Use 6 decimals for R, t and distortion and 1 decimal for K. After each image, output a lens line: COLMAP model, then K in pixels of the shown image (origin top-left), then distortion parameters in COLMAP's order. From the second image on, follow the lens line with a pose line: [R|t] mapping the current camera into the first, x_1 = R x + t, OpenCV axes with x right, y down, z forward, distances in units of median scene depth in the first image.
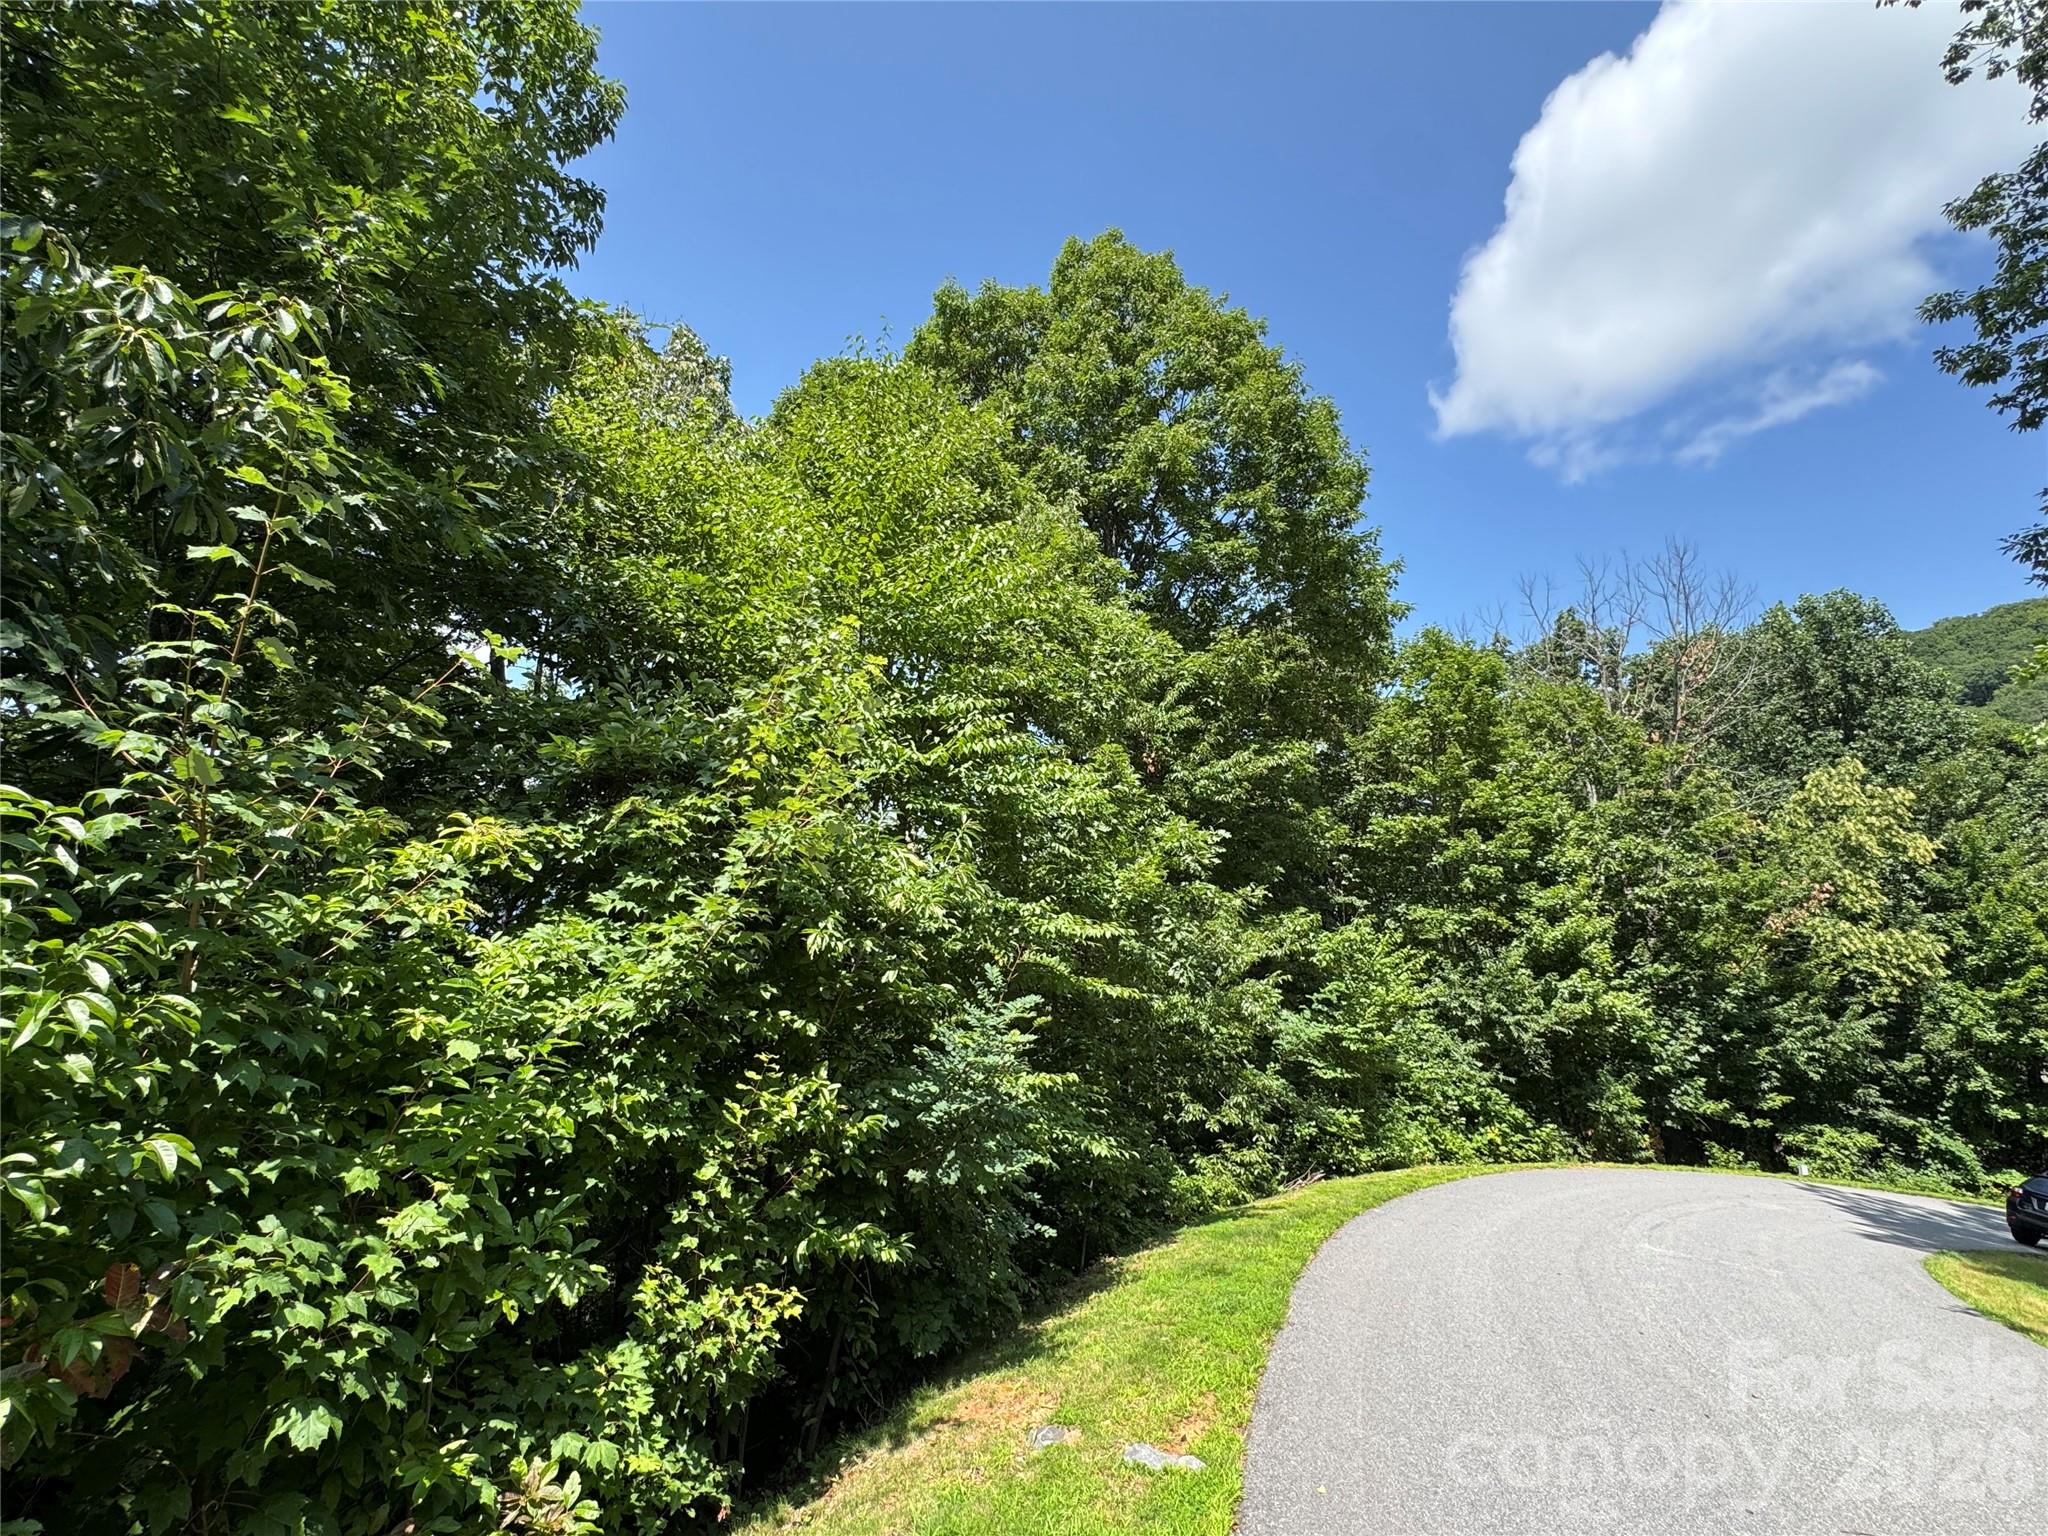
lens RADIAL K [[958.9, 0, 1024.0], [0, 958.9, 768.0], [0, 0, 1]] dist [-0.004036, -0.000528]
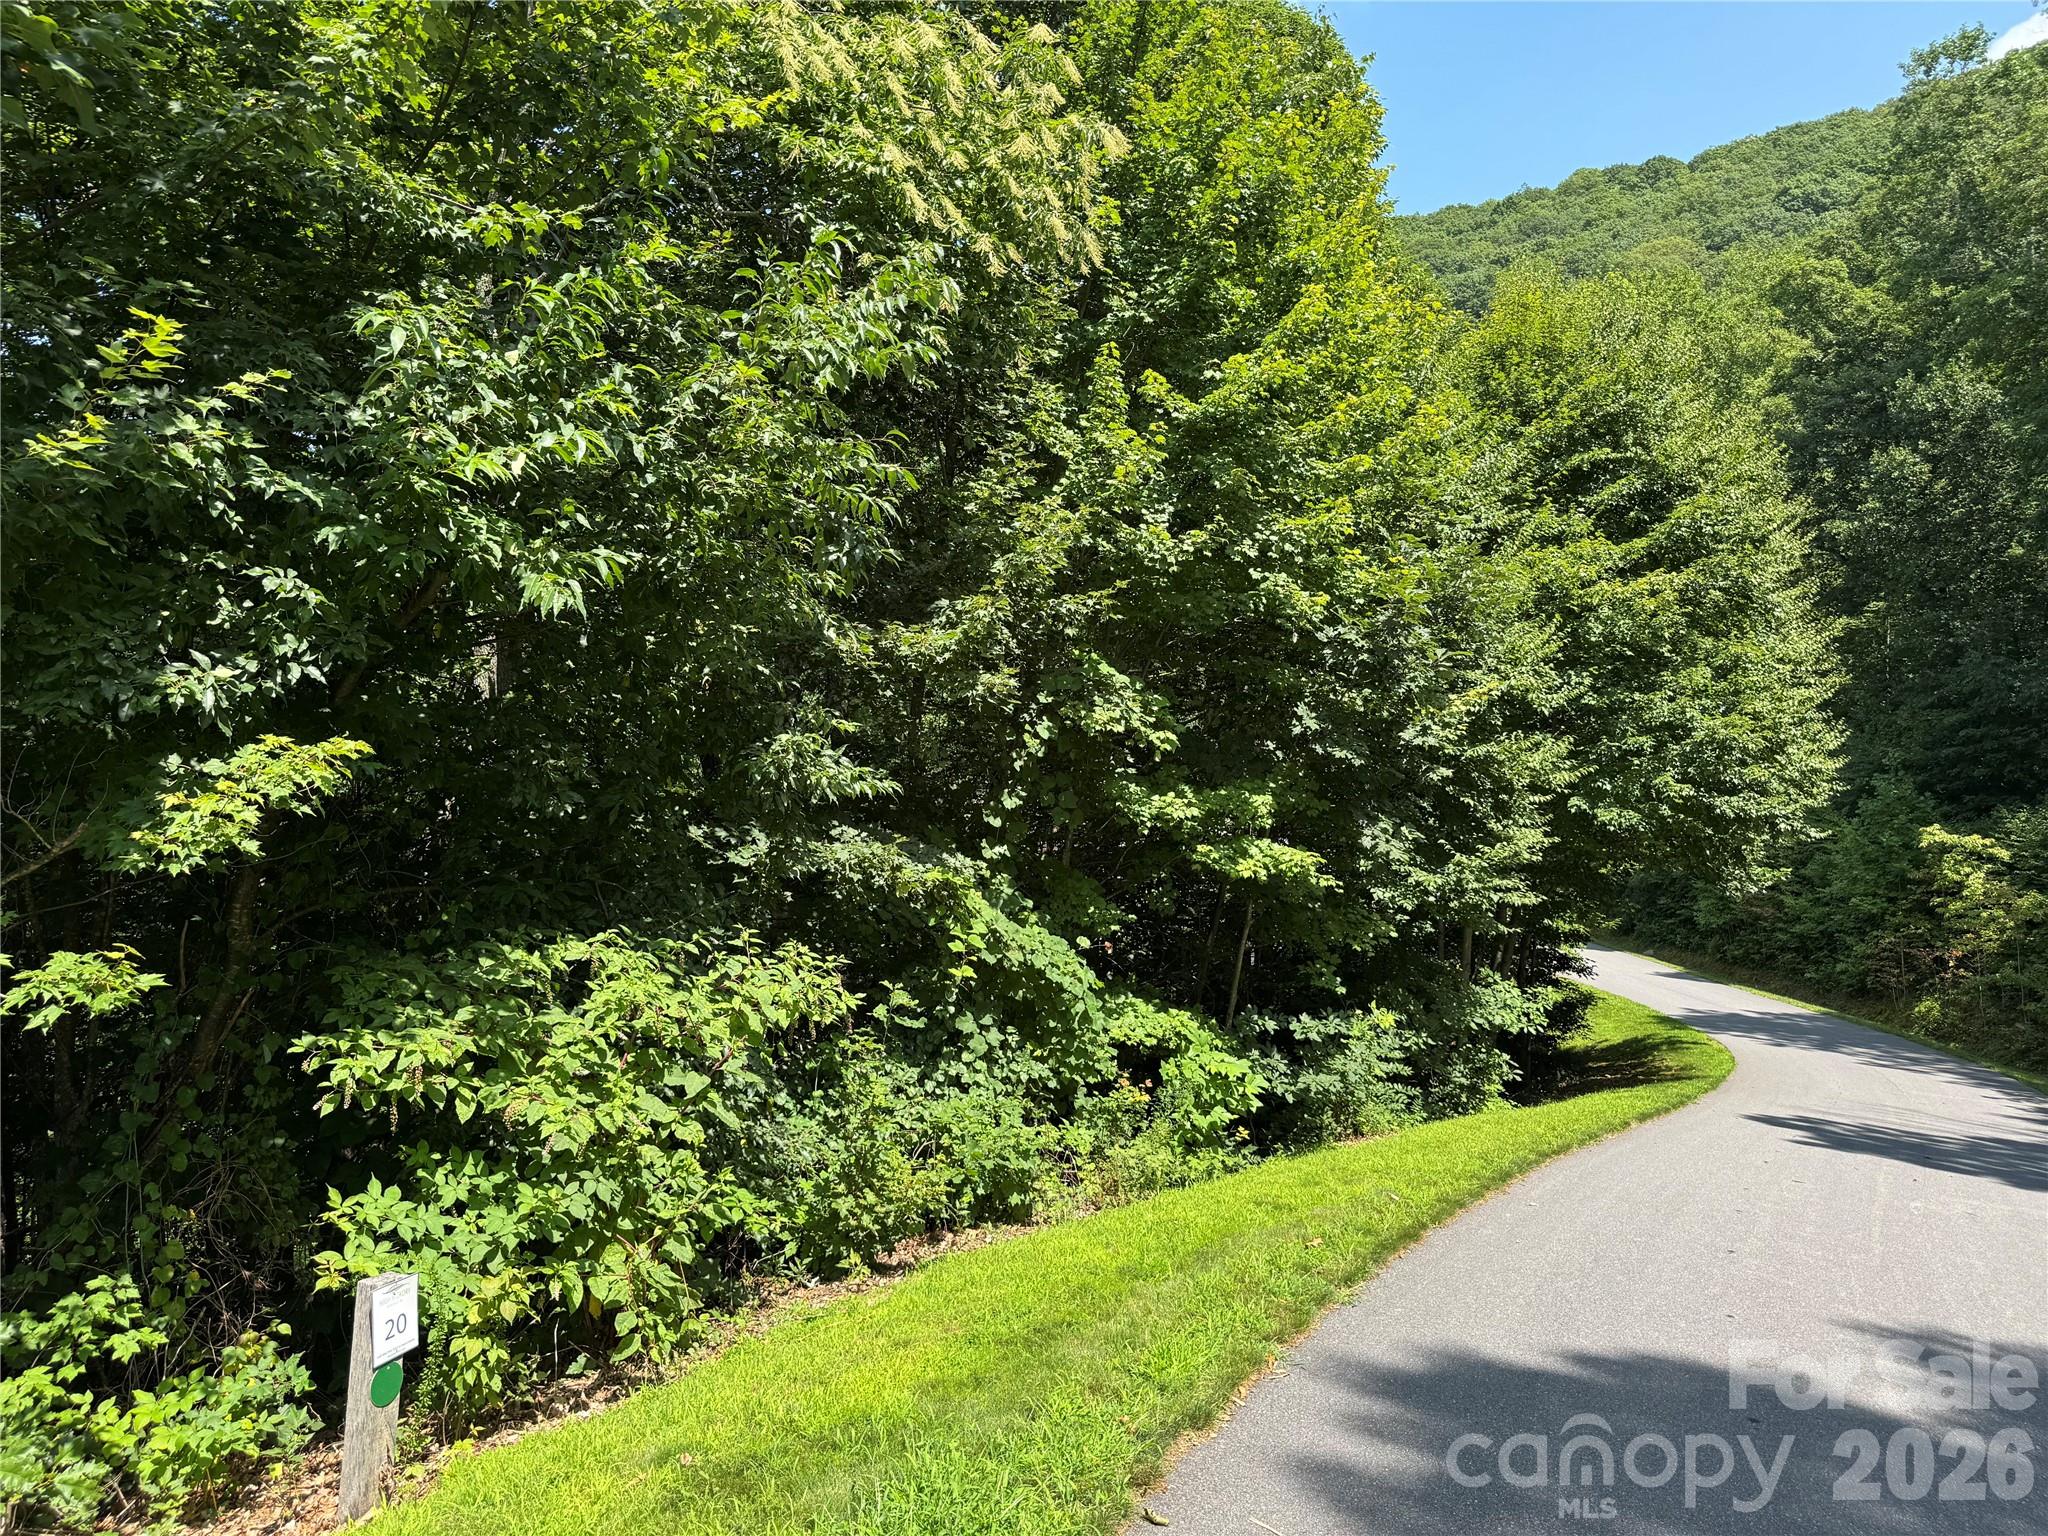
lens RADIAL K [[1447.9, 0, 1024.0], [0, 1447.9, 768.0], [0, 0, 1]] dist [0.165473, -0.000558]
pose [[0.616406, -0.032361, 0.786763, 0.665174], [-0.139840, 0.978774, 0.149819, 0.289707], [-0.774912, -0.202371, 0.598797, 0.775660]]
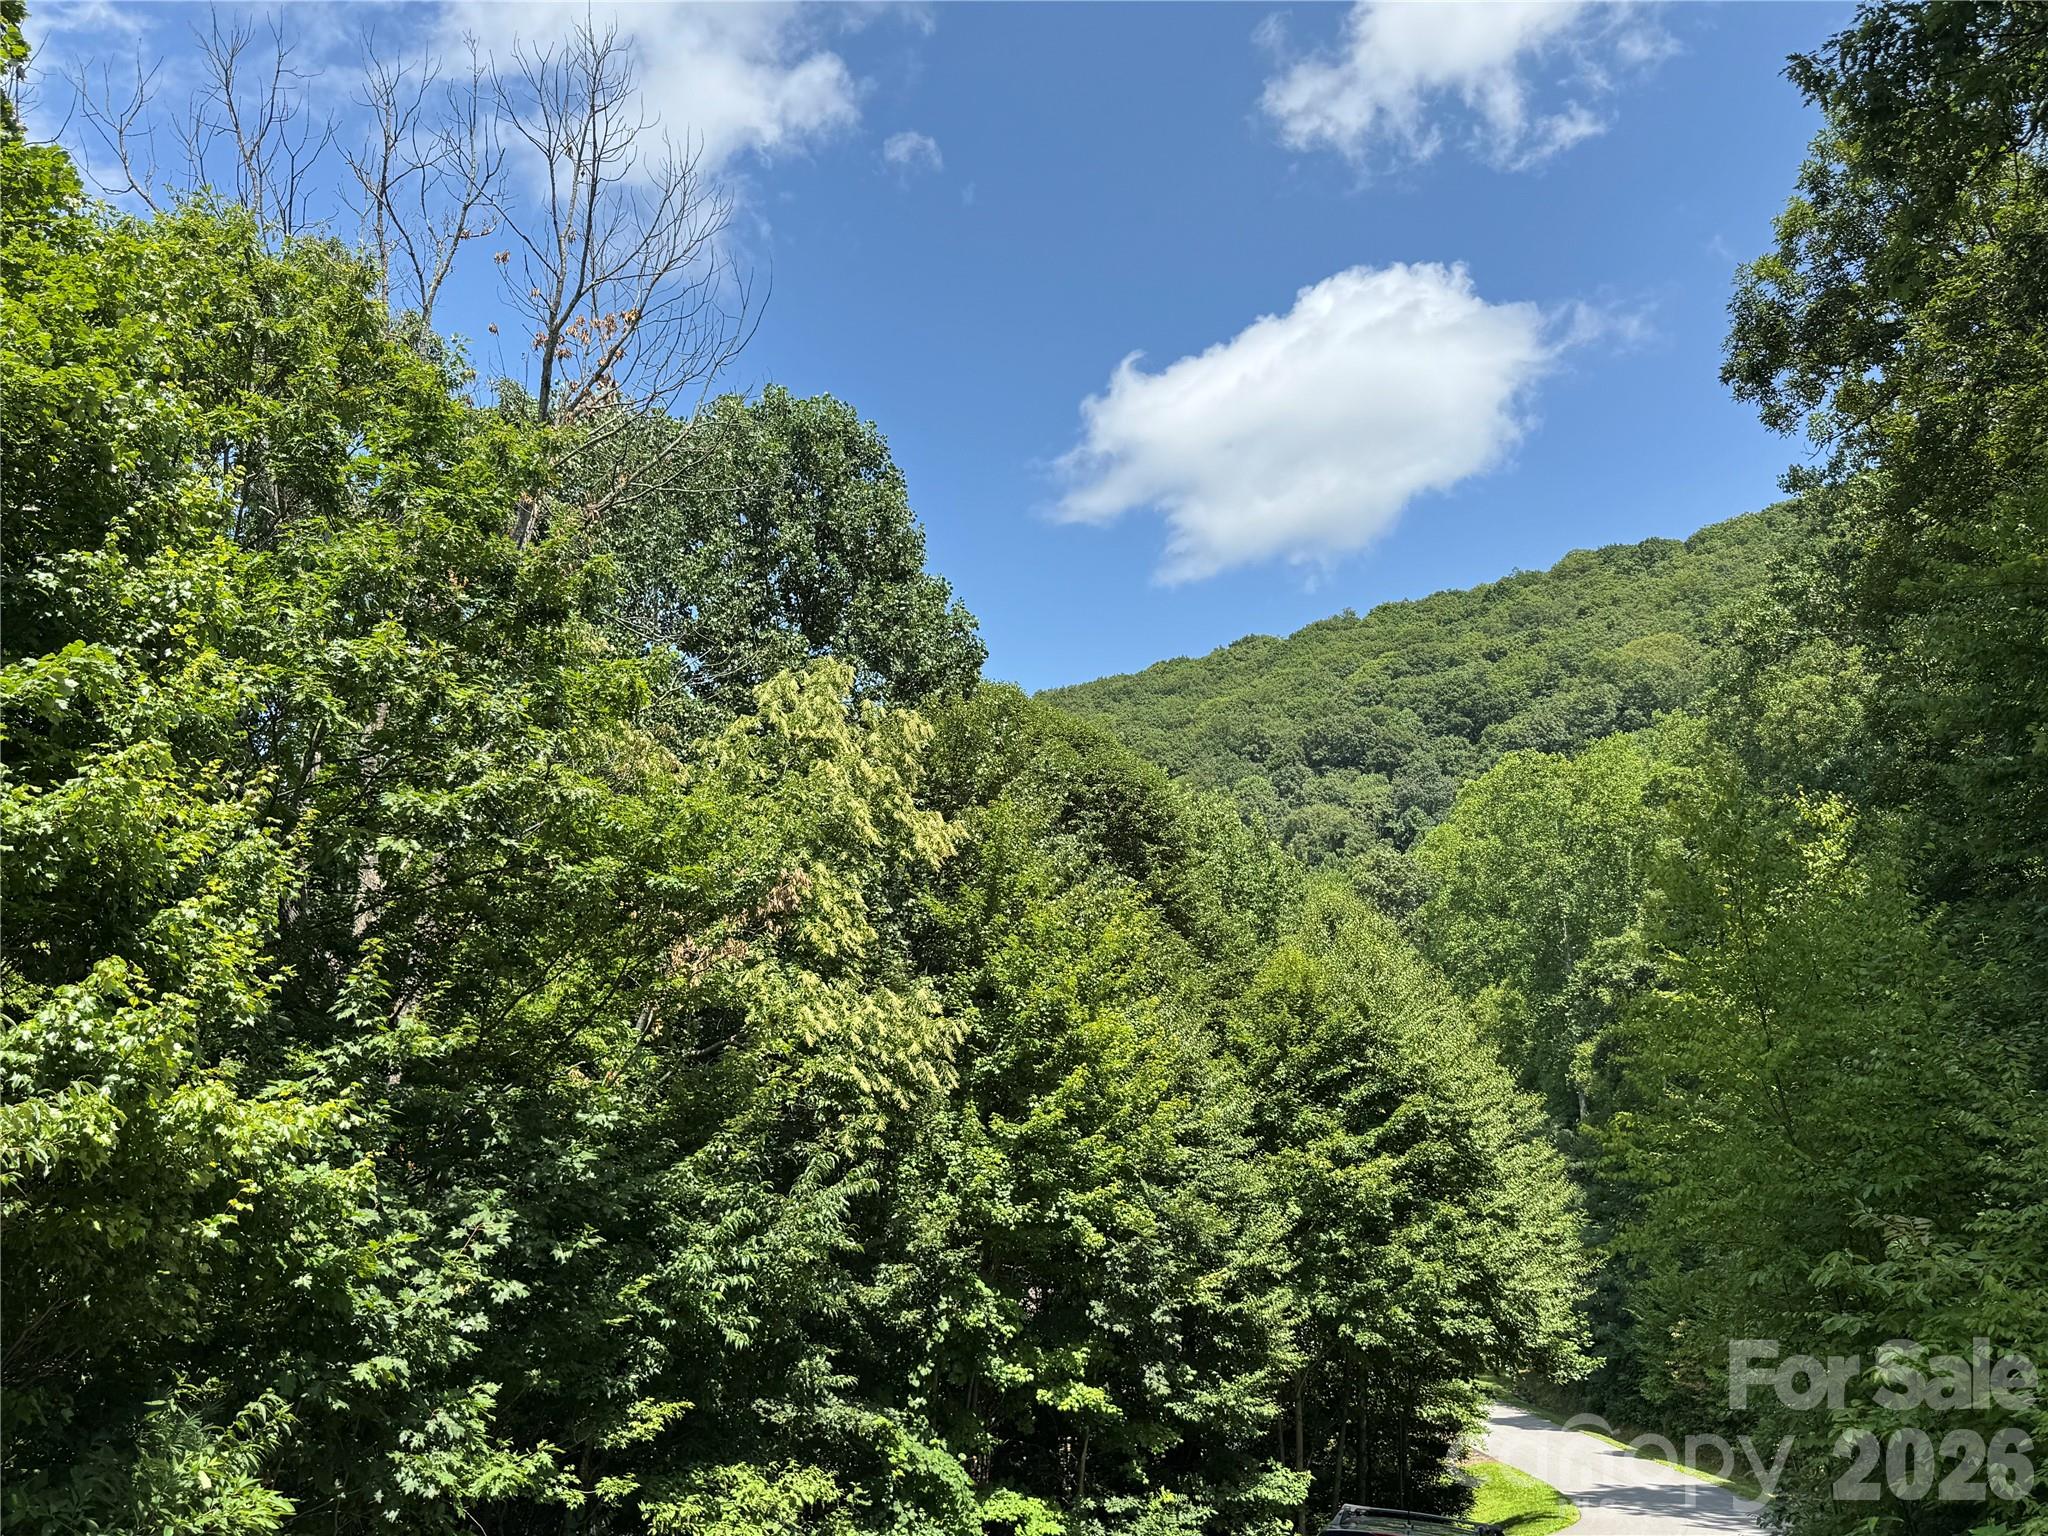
lens RADIAL K [[1684.6, 0, 1024.0], [0, 1684.6, 768.0], [0, 0, 1]] dist [0.138322, -0.257840]
pose [[0.613638, 0.144559, 0.776242, 0.309513], [-0.097876, 0.989442, -0.106889, 0.148303], [-0.783497, -0.010385, 0.621308, 0.455235]]
